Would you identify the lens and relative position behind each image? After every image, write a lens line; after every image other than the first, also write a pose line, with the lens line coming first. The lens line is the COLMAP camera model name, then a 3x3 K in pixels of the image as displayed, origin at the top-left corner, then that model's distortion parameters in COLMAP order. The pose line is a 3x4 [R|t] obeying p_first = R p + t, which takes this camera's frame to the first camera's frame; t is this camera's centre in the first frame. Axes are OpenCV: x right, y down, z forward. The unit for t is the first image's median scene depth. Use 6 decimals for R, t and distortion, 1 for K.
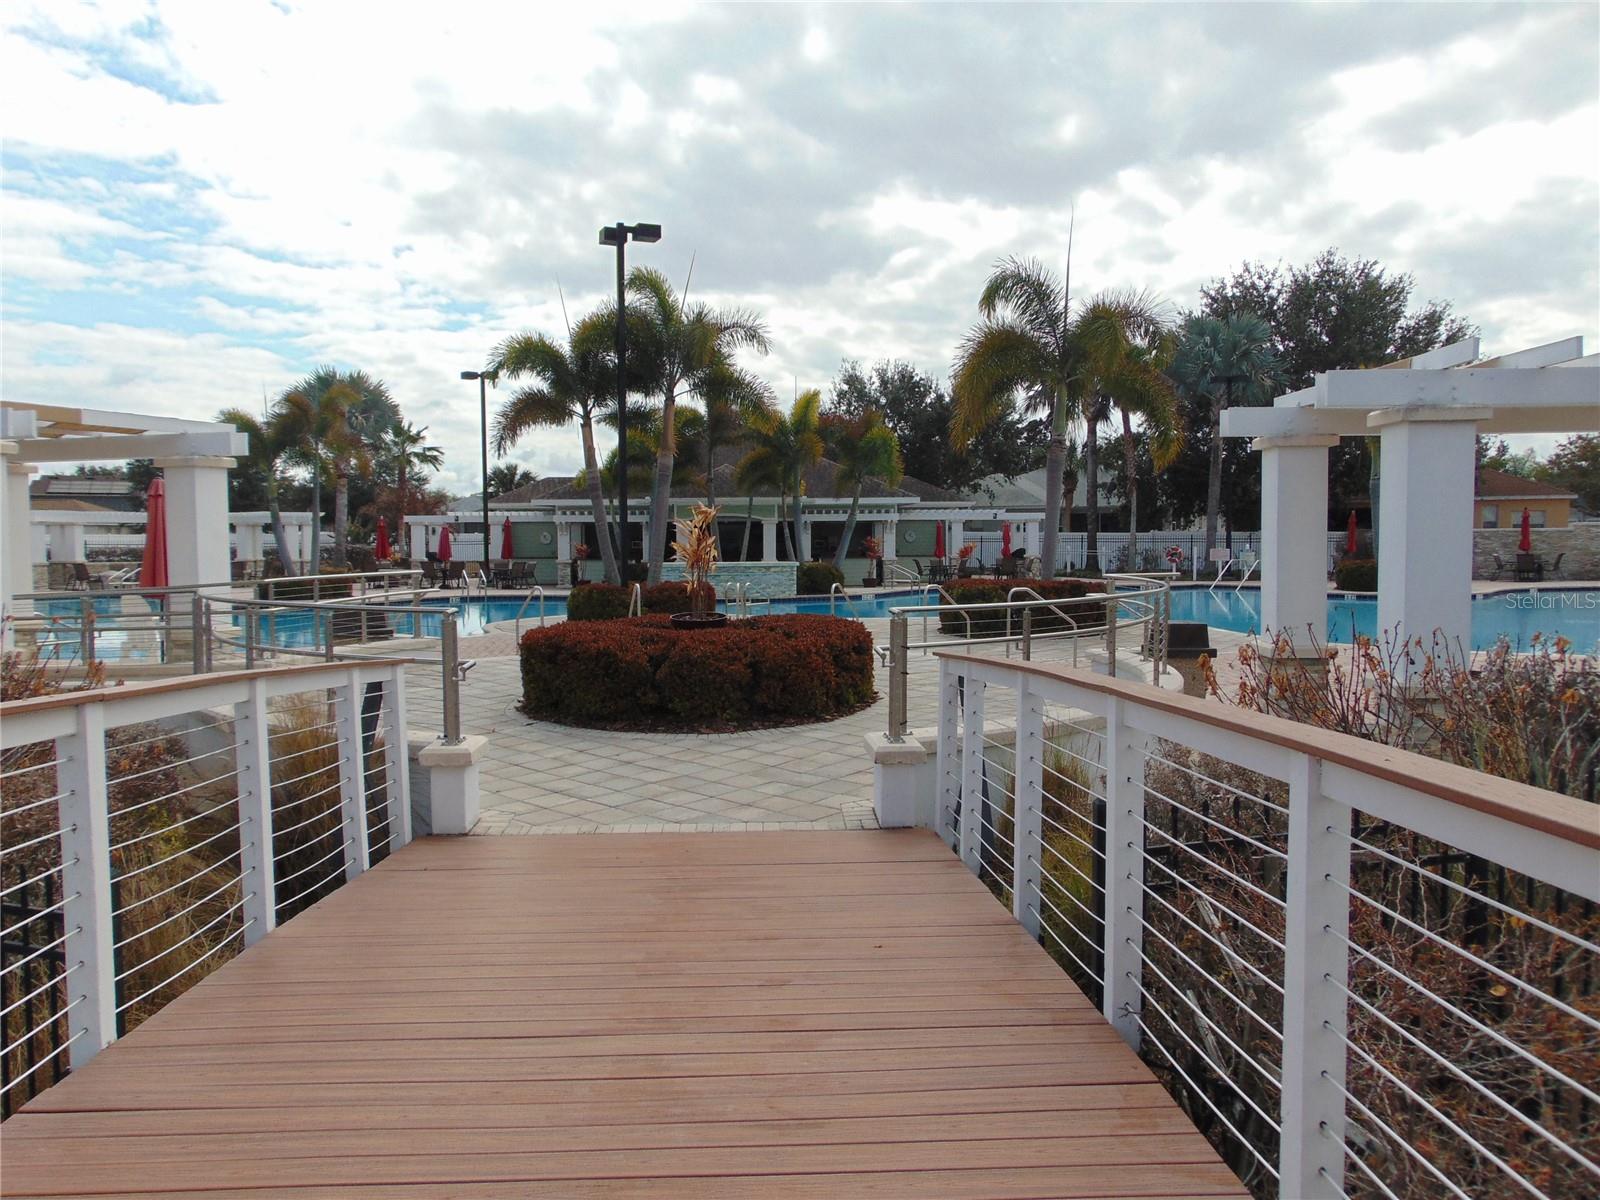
lens RADIAL K [[1193.4, 0, 796.9], [0, 1193.4, 592.5], [0, 0, 1]] dist [-0.013632, 0.037777]
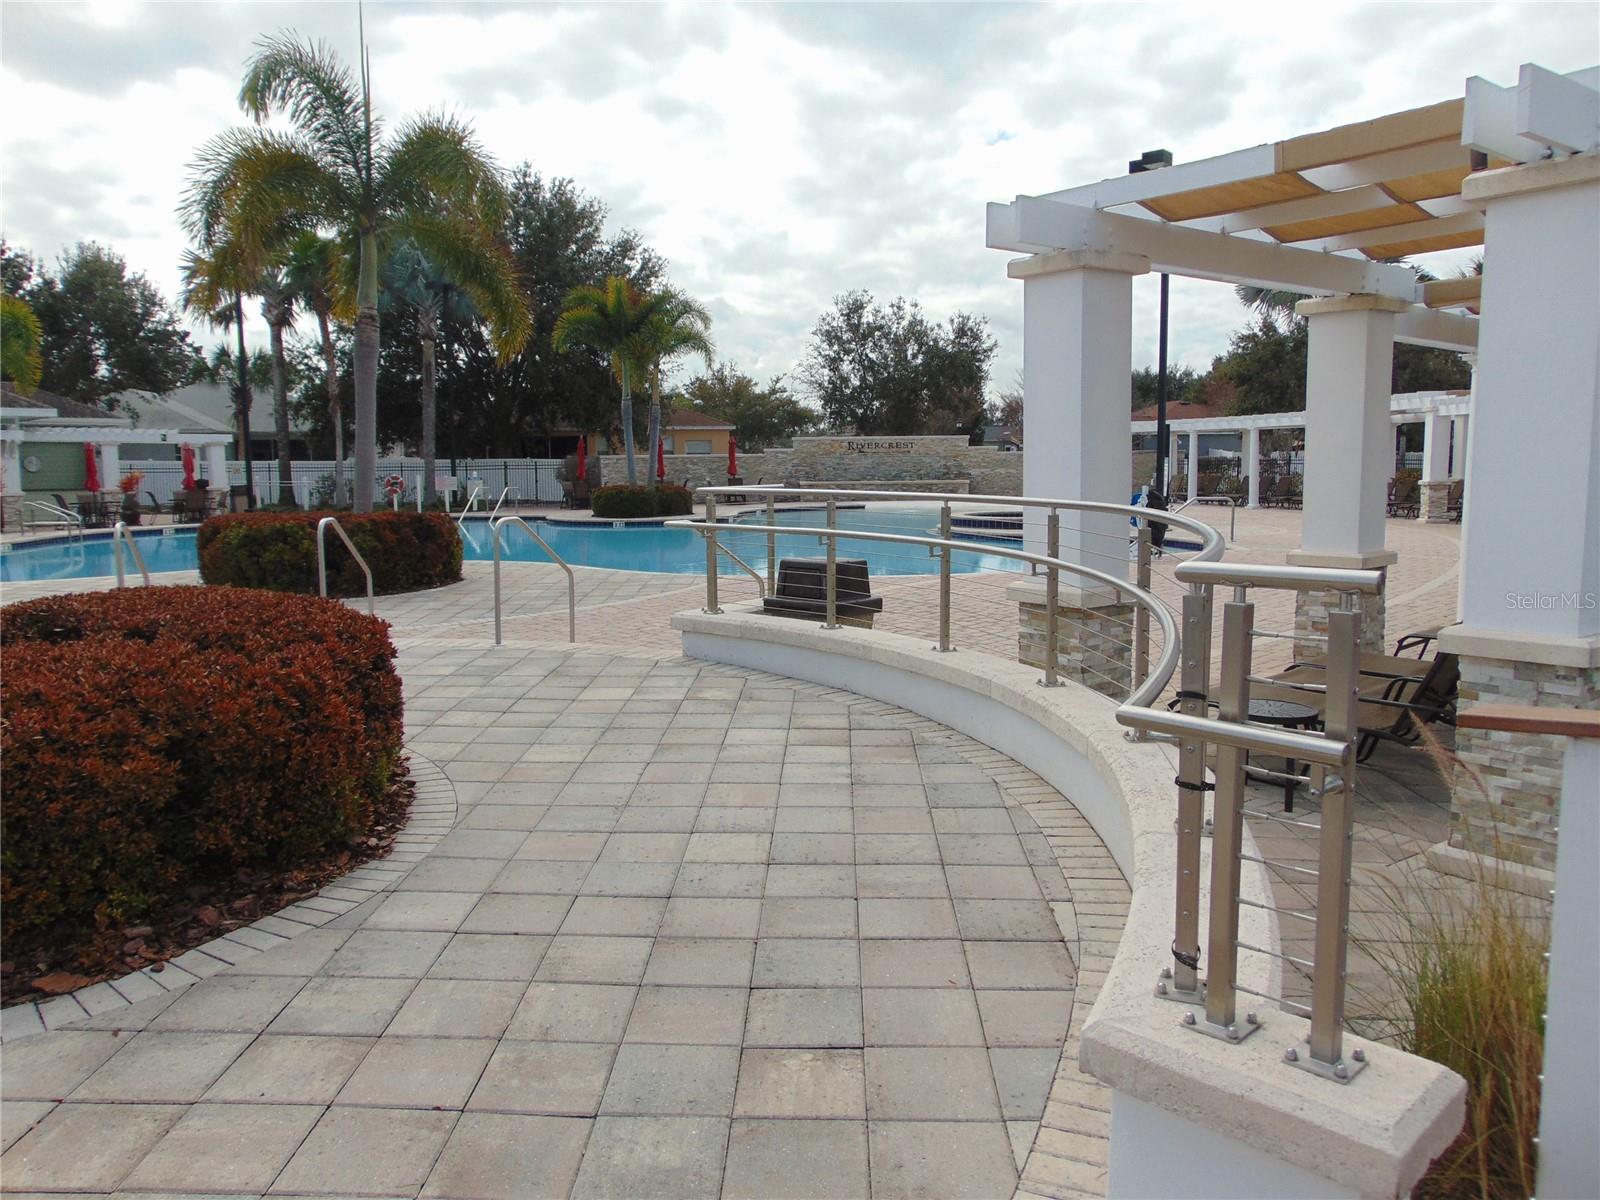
lens RADIAL K [[1193.4, 0, 796.9], [0, 1193.4, 592.5], [0, 0, 1]] dist [-0.013632, 0.037777]
pose [[0.762369, -0.071684, 0.643160, -0.028022], [0.037072, 0.997052, 0.067184, -0.000464], [-0.646080, -0.027376, 0.762778, 0.142173]]
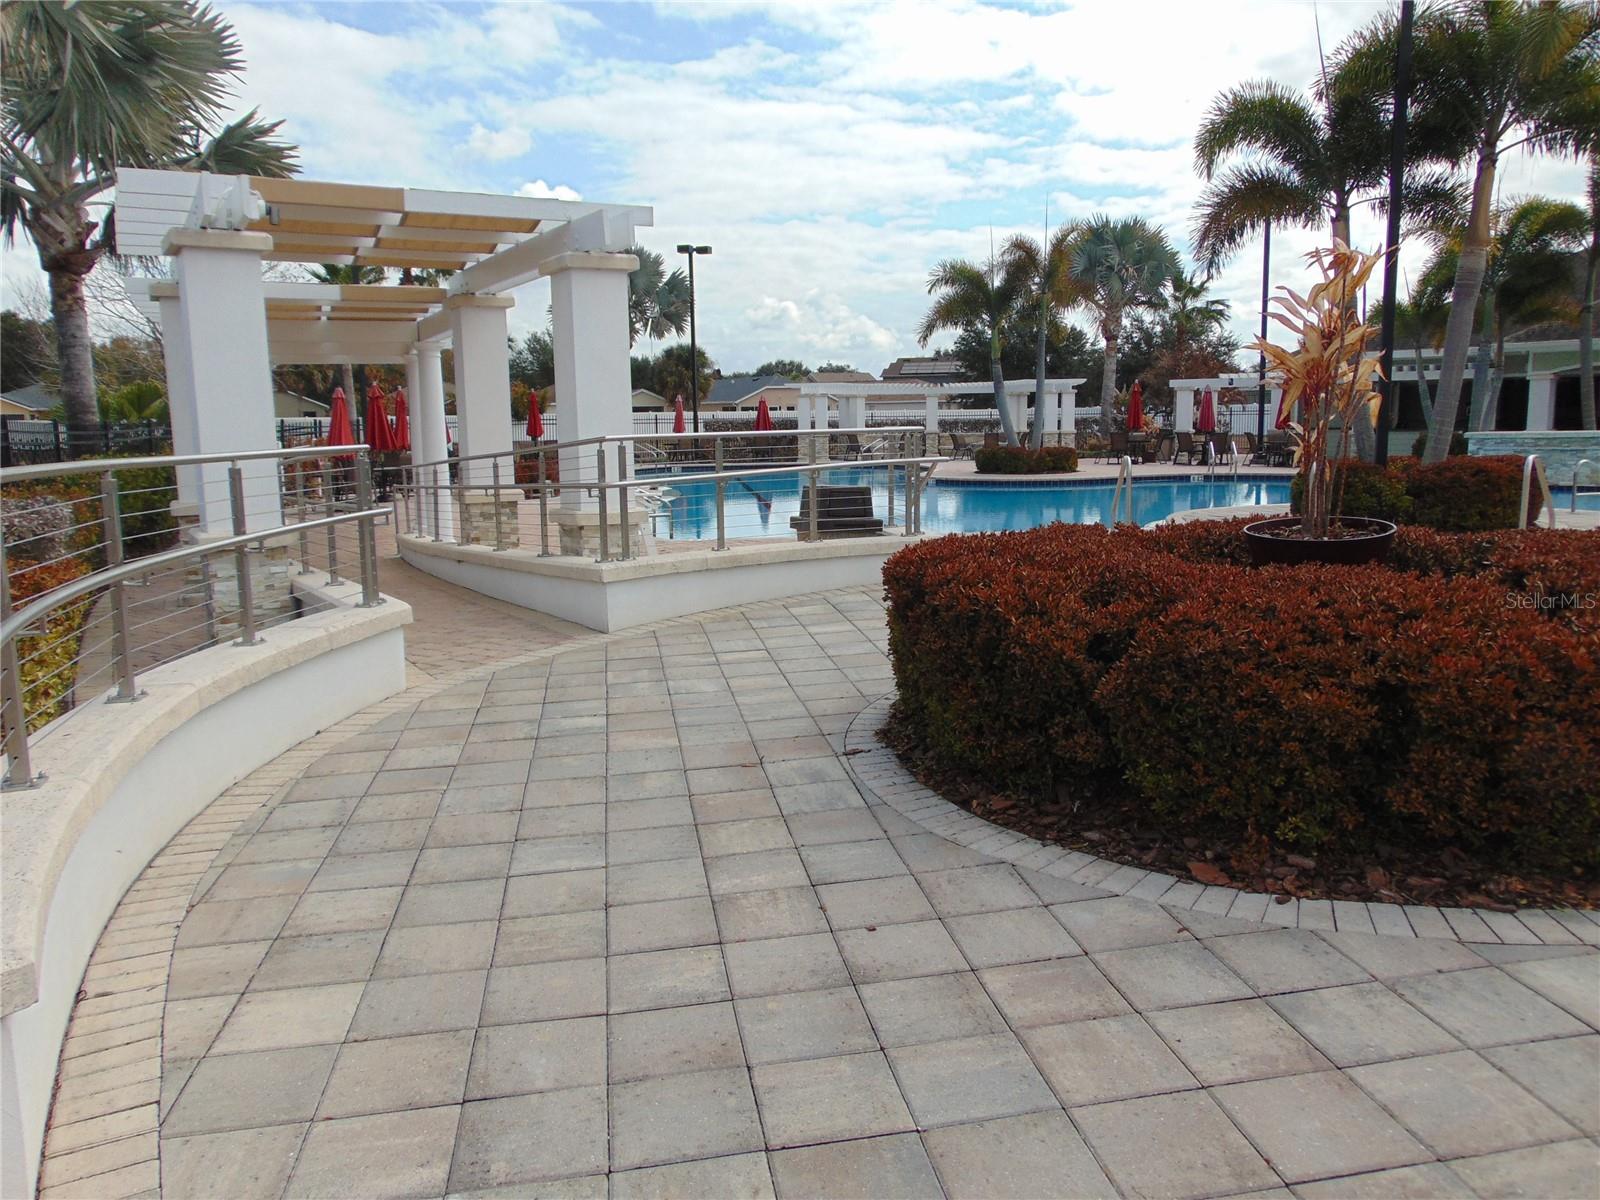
lens RADIAL K [[1193.4, 0, 796.9], [0, 1193.4, 592.5], [0, 0, 1]] dist [-0.013632, 0.037777]
pose [[0.781546, 0.083582, -0.618223, 0.008383], [-0.019910, 0.993821, 0.109193, 0.000197], [0.623530, -0.073030, 0.778381, 0.149798]]
